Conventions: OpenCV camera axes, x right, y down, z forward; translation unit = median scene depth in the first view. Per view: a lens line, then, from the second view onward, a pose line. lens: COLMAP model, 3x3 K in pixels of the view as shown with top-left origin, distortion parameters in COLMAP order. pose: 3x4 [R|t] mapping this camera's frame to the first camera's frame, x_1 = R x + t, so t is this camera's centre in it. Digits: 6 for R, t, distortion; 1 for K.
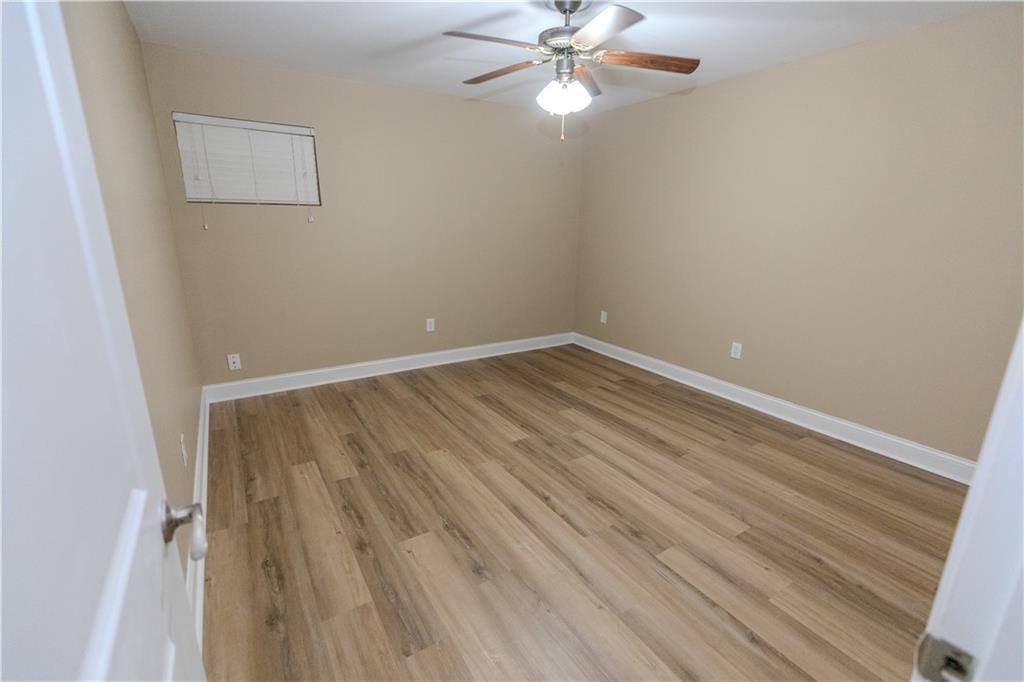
lens RADIAL K [[455.0, 0, 512.0], [0, 455.0, 341.0], [0, 0, 1]] dist [0.007520, -0.000059]
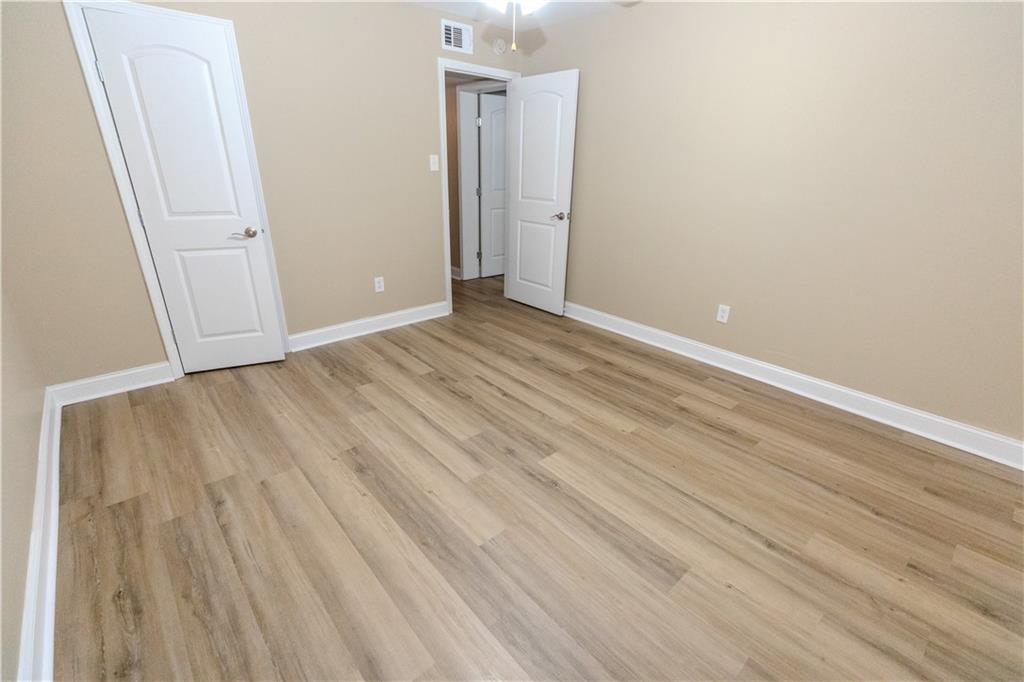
lens RADIAL K [[455.0, 0, 512.0], [0, 455.0, 341.0], [0, 0, 1]] dist [0.007520, -0.000059]
pose [[-0.985498, 0.030006, -0.167010, 0.222496], [-0.075573, 0.803619, 0.590327, -0.431305], [0.151926, 0.594388, -0.789697, 1.628322]]
